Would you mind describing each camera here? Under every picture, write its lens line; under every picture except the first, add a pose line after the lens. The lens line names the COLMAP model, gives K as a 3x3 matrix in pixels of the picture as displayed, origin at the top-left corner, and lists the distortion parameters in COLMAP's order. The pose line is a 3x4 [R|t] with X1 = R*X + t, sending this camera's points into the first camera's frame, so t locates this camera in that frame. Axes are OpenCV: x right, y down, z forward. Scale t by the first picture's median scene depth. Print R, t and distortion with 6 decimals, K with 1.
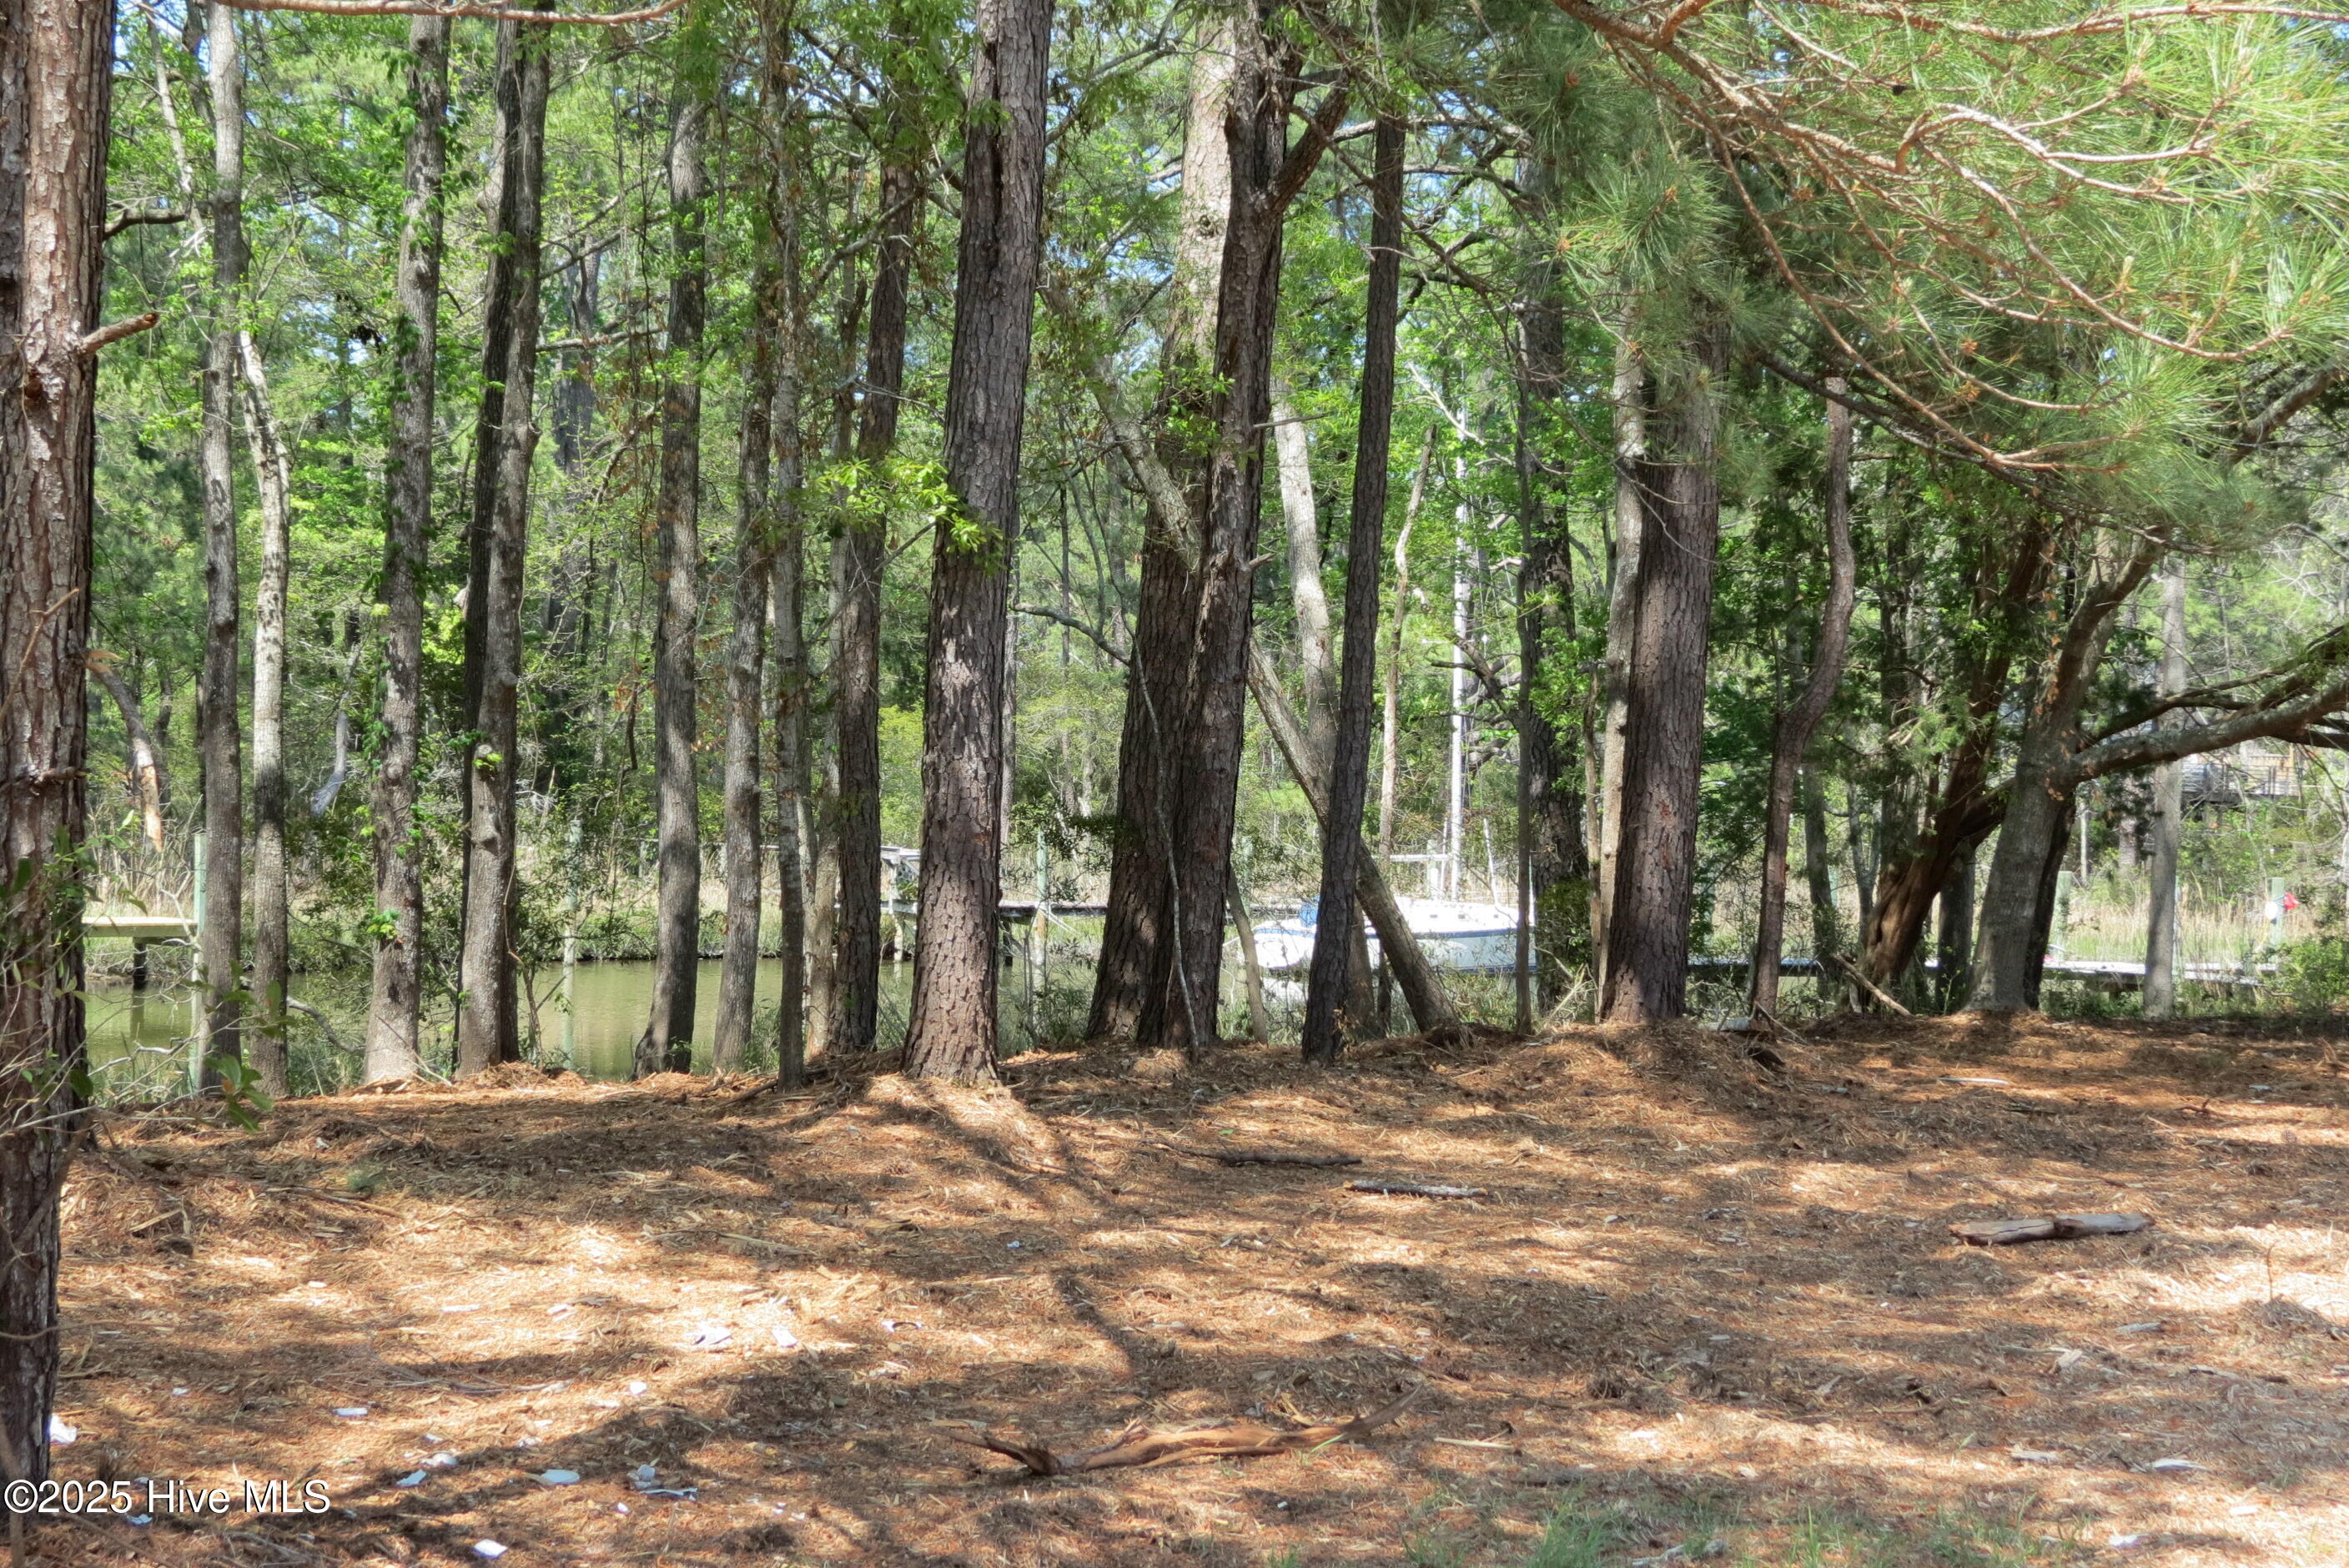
lens RADIAL K [[3216.8, 0, 1174.5], [0, 3216.8, 784.0], [0, 0, 1]] dist [-0.038270, -0.037988]
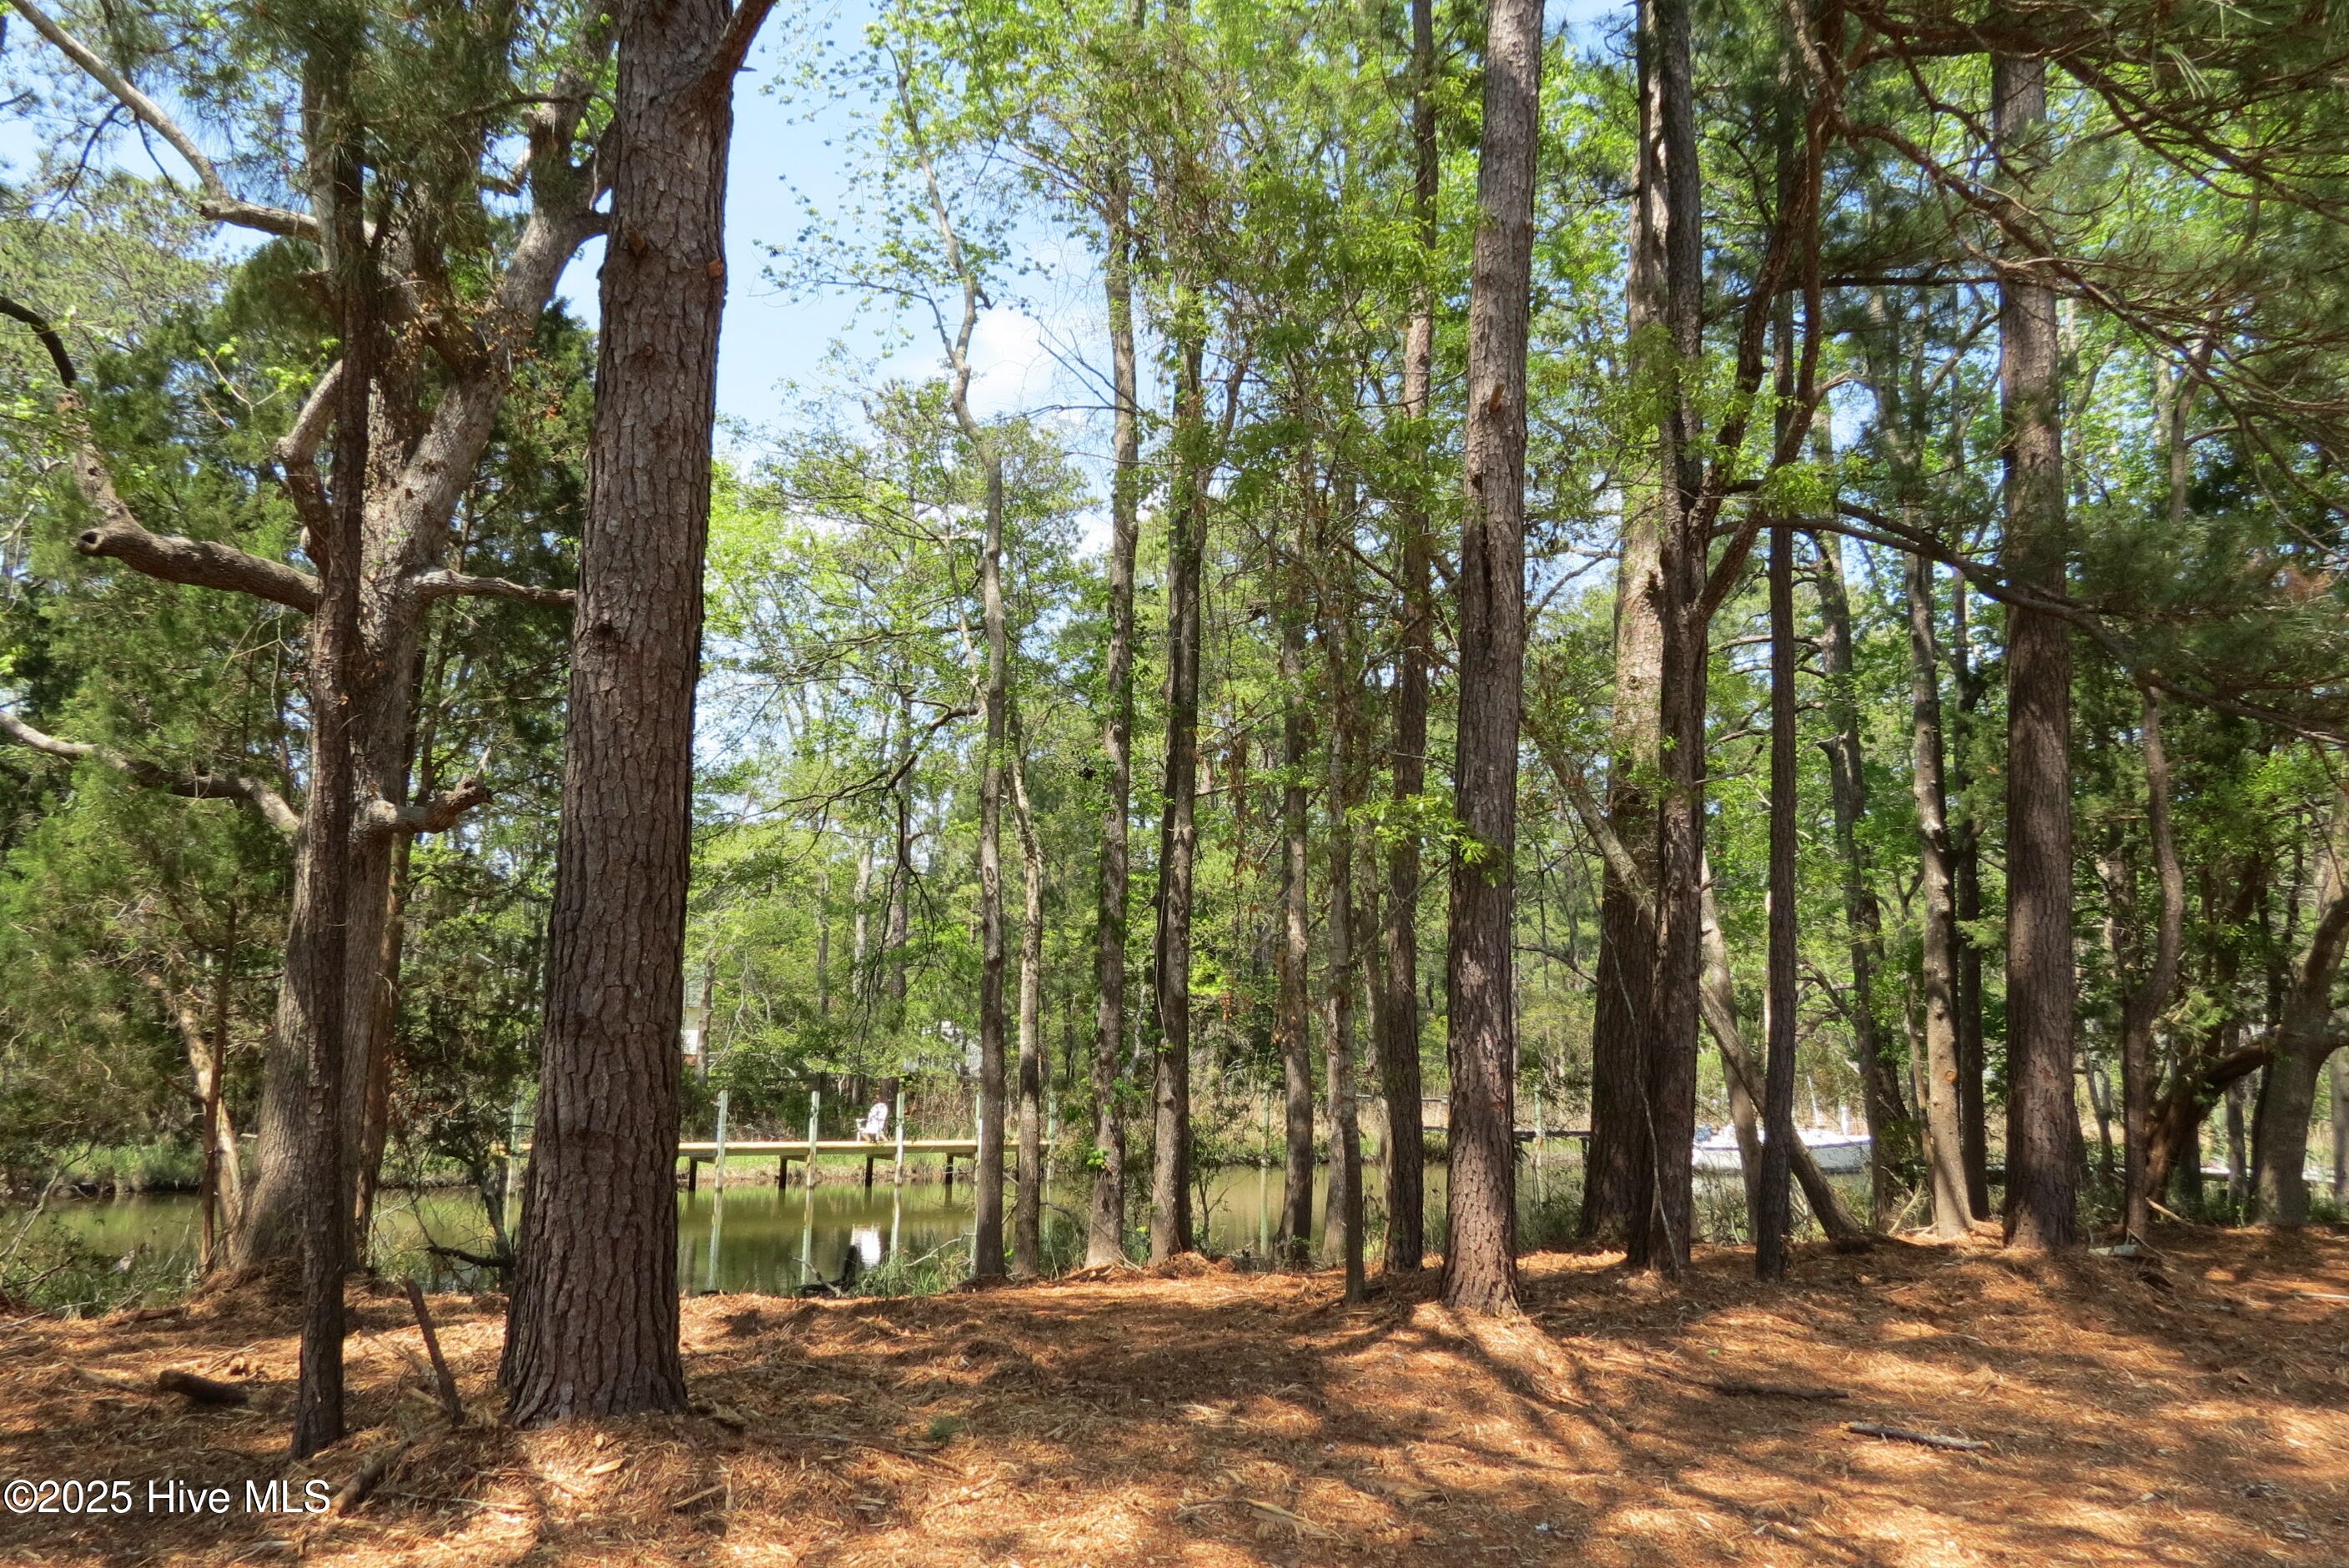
lens RADIAL K [[1673.3, 0, 1168.8], [0, 1673.3, 747.2], [0, 0, 1]] dist [-0.030709, 0.002975]
pose [[0.968028, -0.053492, -0.245072, -0.015920], [0.007527, 0.982752, -0.184775, -0.001104], [0.250729, 0.177023, 0.951734, 0.299529]]
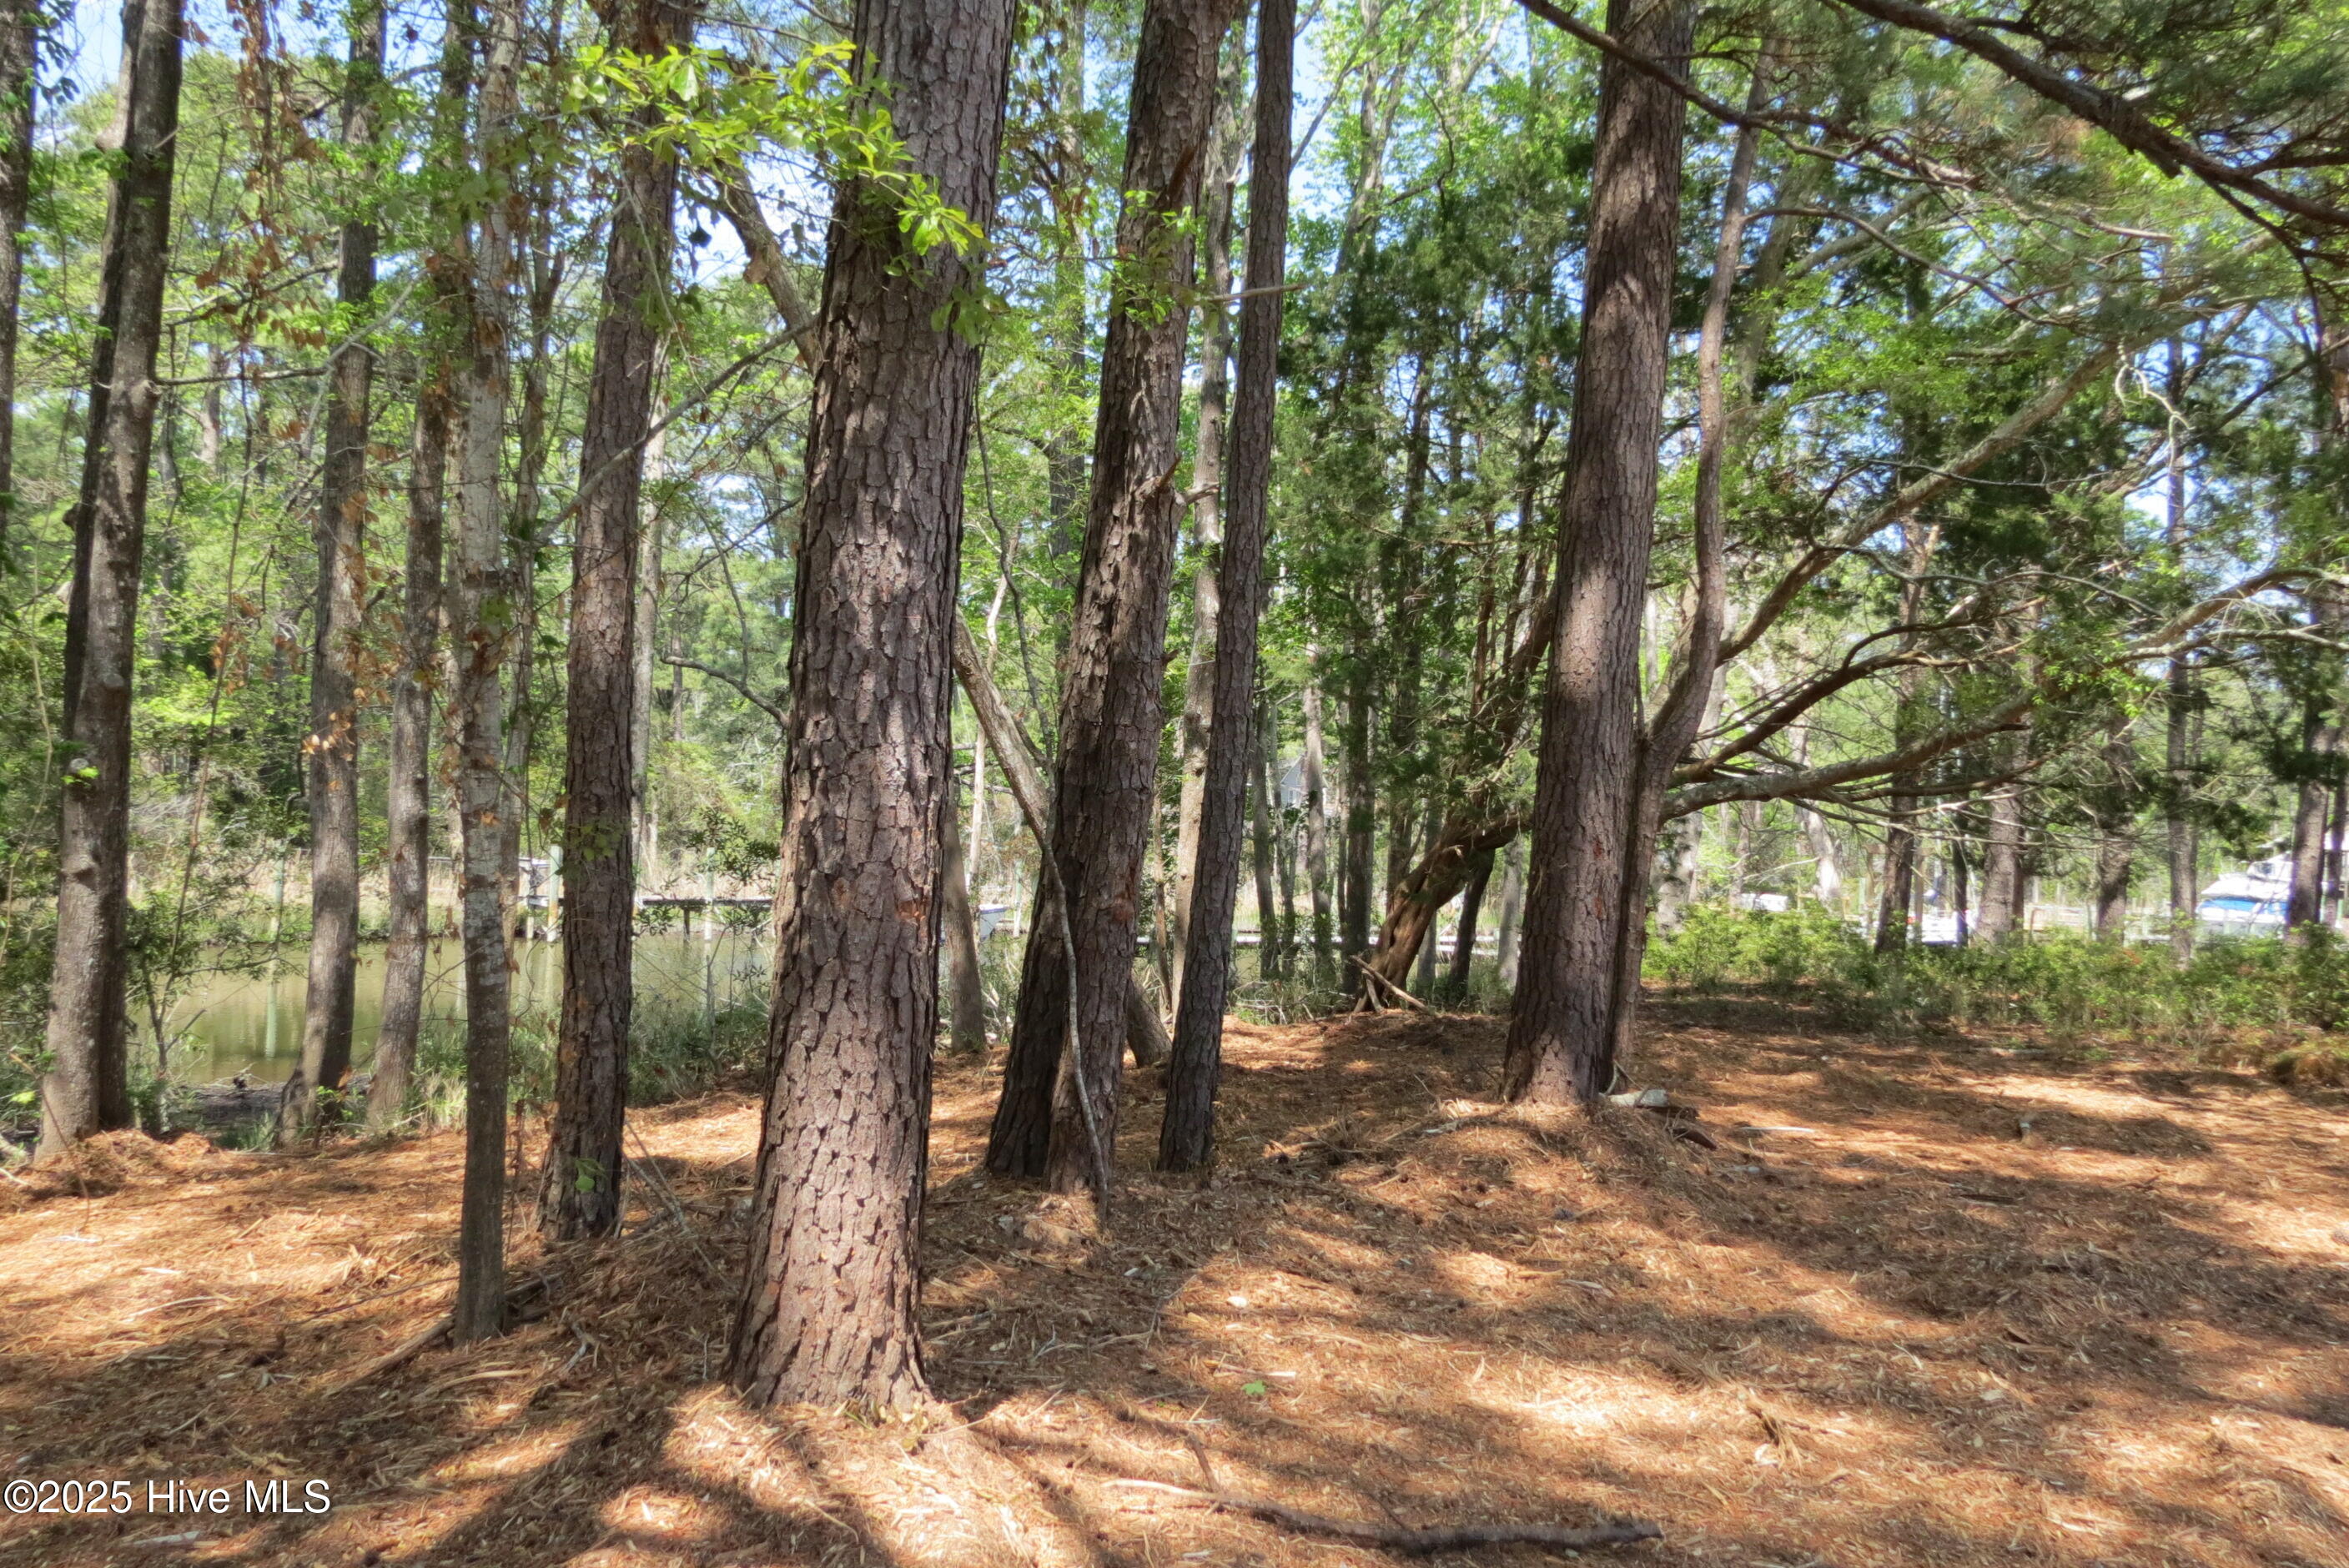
lens RADIAL K [[1758.9, 0, 1131.9], [0, 1758.9, 787.9], [0, 0, 1]] dist [-0.008490, 0.001223]
pose [[0.968119, 0.012197, 0.250195, -0.084355], [-0.007771, 0.999796, -0.018669, 0.002701], [-0.250372, 0.016130, 0.968015, 0.652443]]
